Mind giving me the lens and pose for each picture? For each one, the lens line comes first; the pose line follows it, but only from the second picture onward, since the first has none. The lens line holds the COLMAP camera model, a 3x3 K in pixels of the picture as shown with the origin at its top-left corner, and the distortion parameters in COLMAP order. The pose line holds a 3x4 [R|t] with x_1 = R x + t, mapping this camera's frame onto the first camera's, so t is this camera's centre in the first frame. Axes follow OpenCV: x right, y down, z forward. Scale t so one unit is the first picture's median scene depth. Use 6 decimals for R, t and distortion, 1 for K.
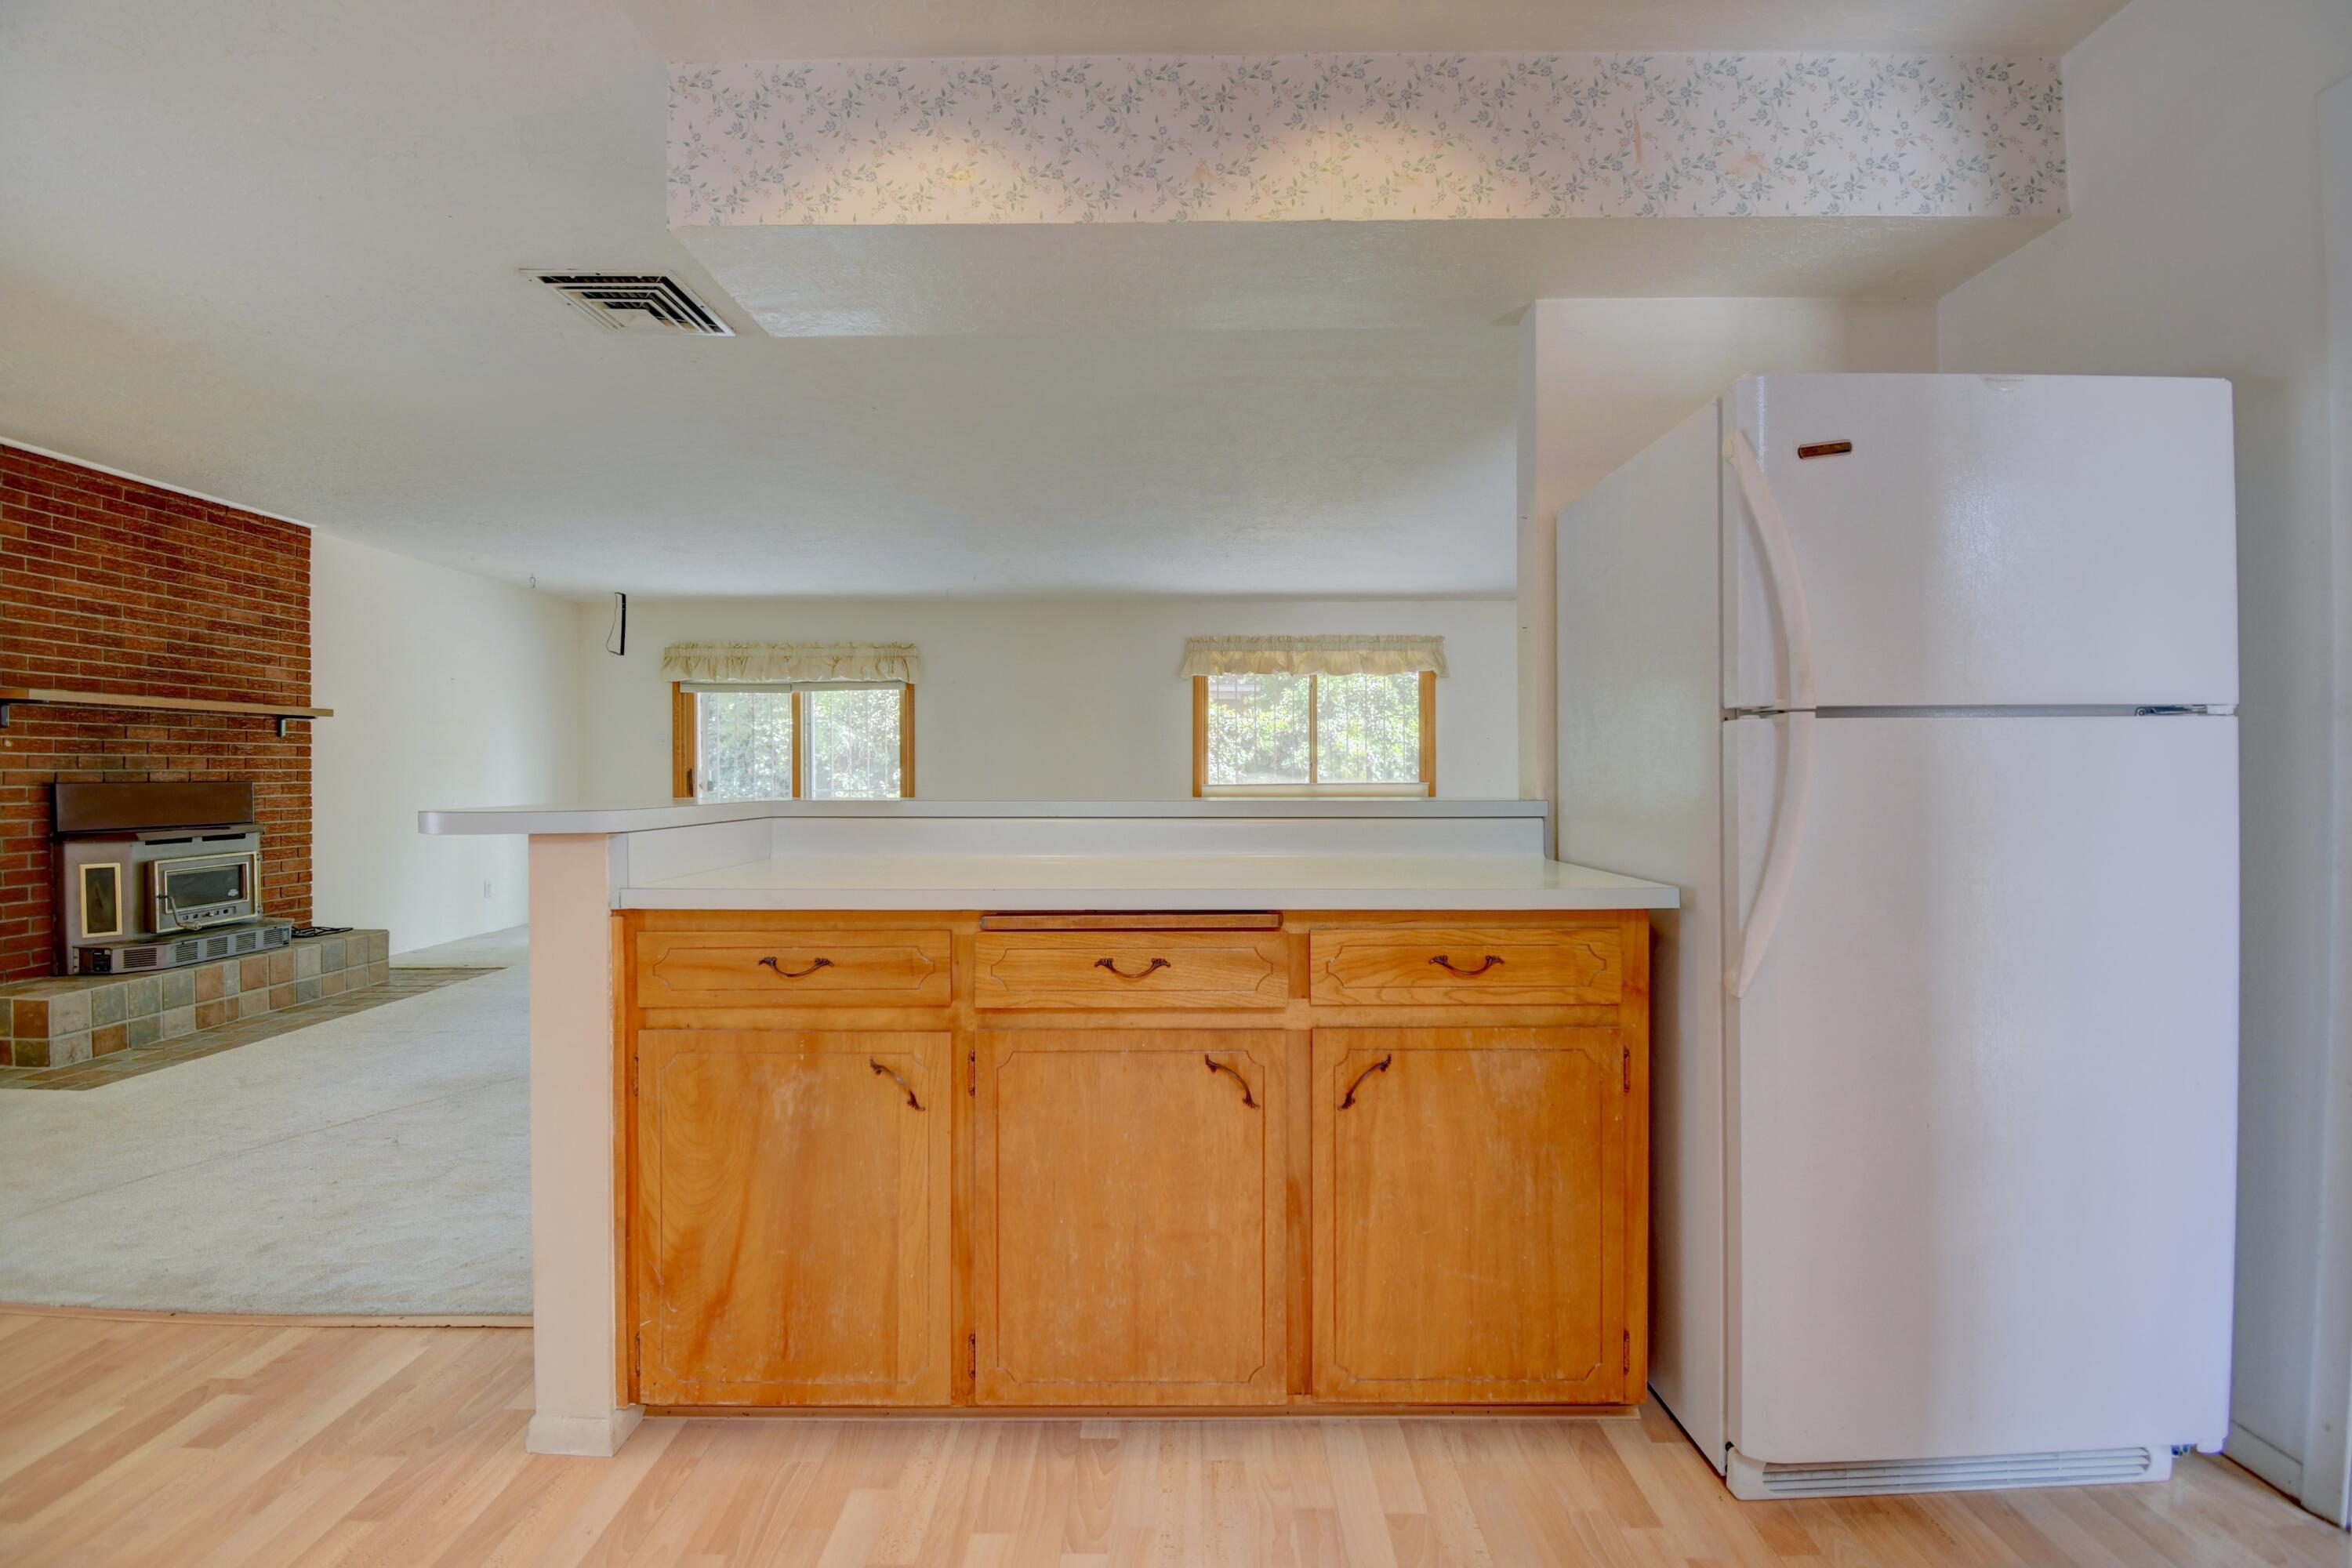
lens RADIAL K [[1038.9, 0, 1179.6], [0, 1038.9, 787.0], [0, 0, 1]] dist [0.015830, -0.023569]
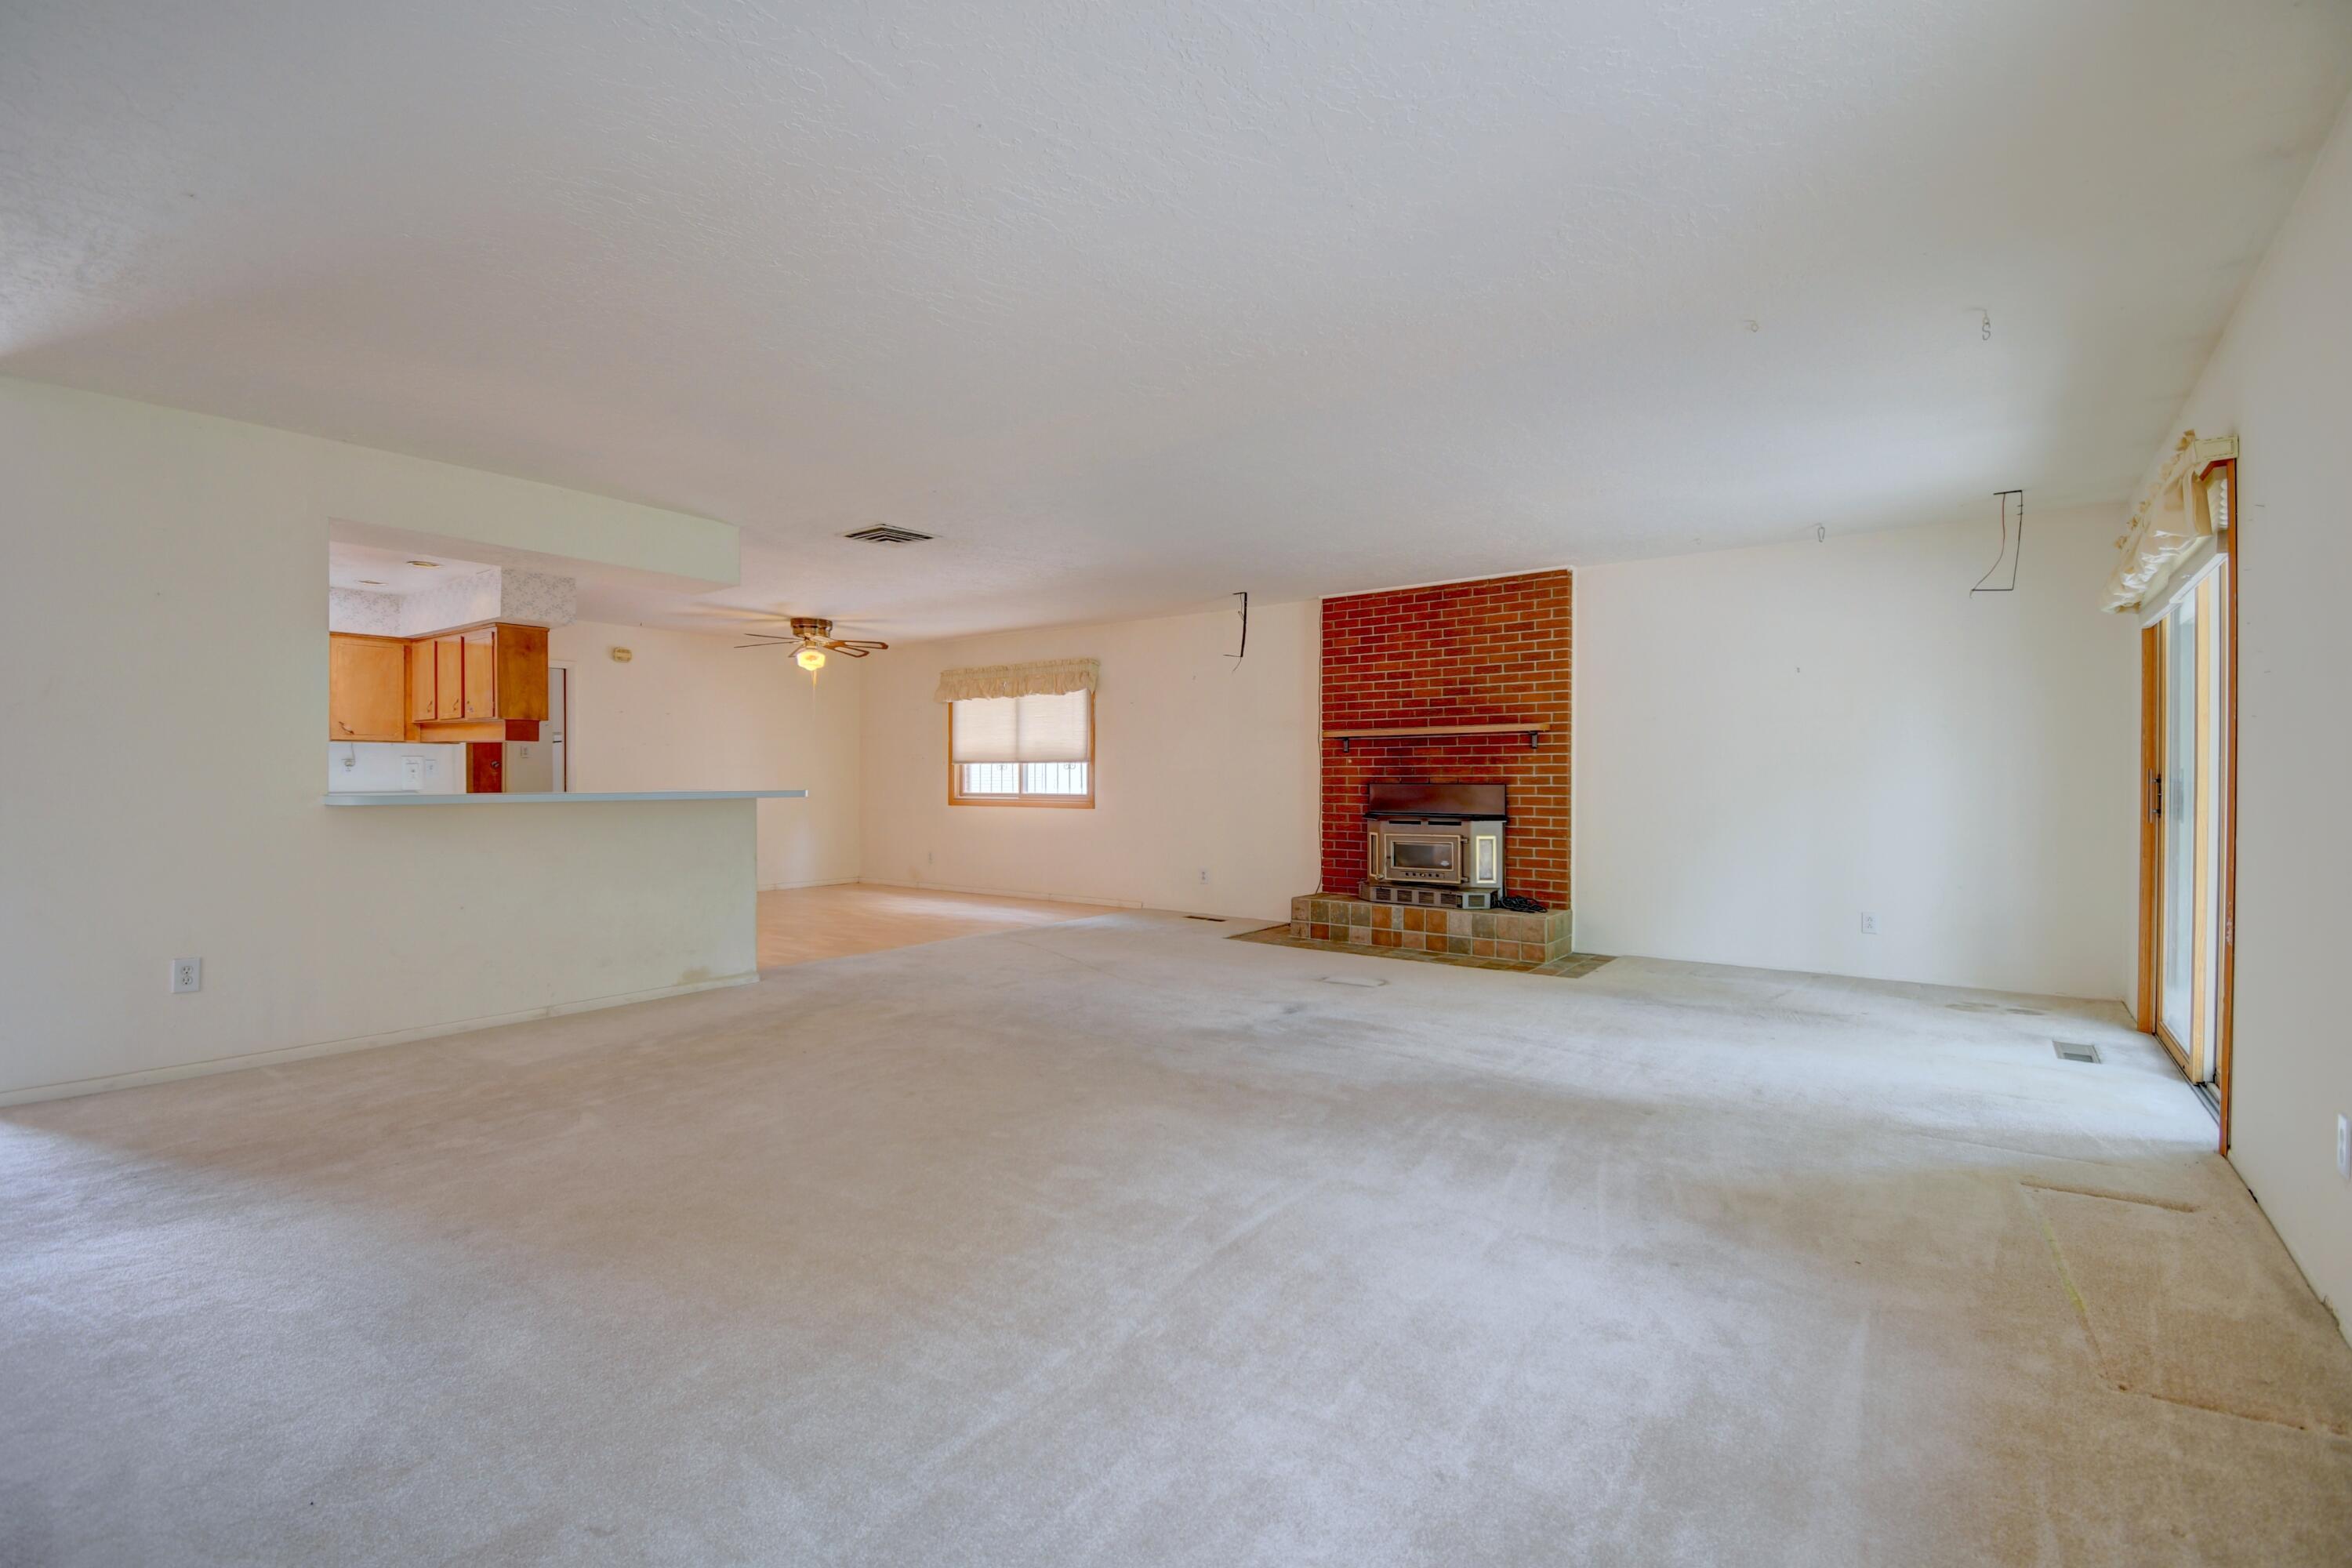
lens RADIAL K [[1038.9, 0, 1179.6], [0, 1038.9, 787.0], [0, 0, 1]] dist [0.015830, -0.023569]
pose [[-0.596913, 0.005731, -0.802285, 0.421034], [-0.011591, 0.999809, 0.015766, -0.018436], [0.802222, 0.018711, -0.596733, 1.541550]]
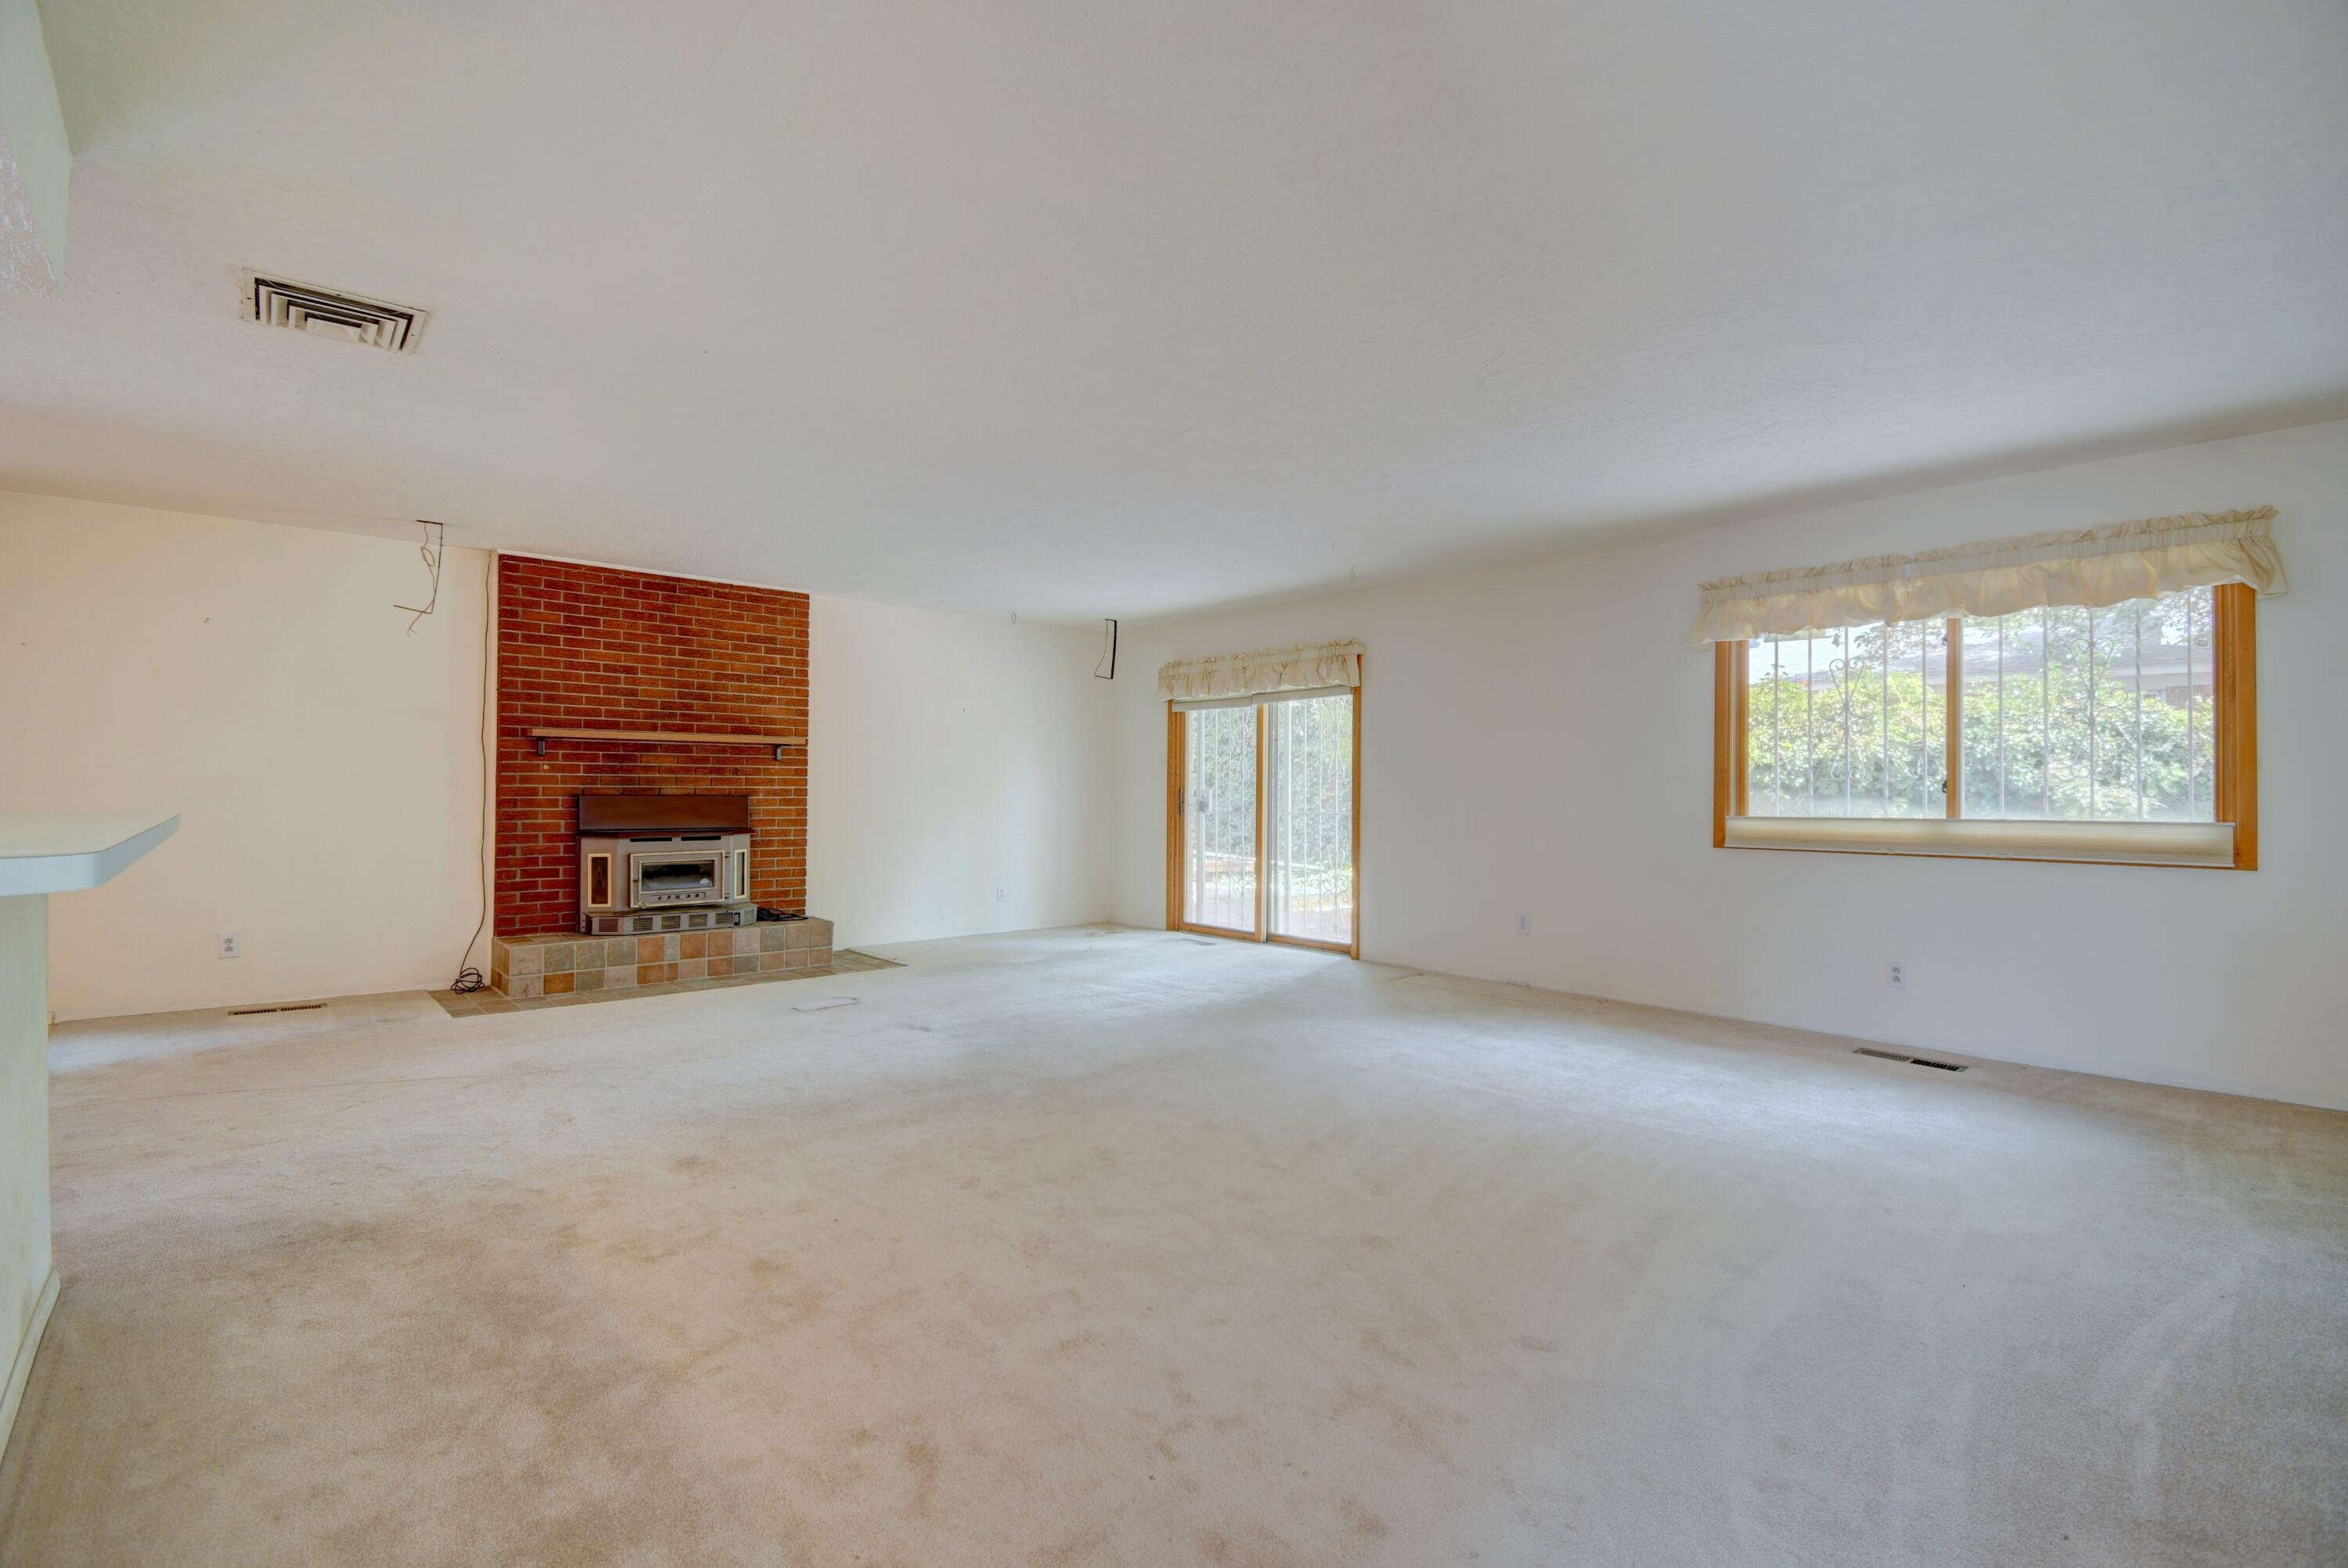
lens RADIAL K [[1037.0, 0, 1177.6], [0, 1037.0, 787.0], [0, 0, 1]] dist [0.015830, -0.023569]
pose [[0.669225, 0.001799, -0.743058, 0.444173], [-0.017798, 0.999749, -0.013609, -0.008633], [0.742847, 0.022332, 0.669089, 0.565178]]
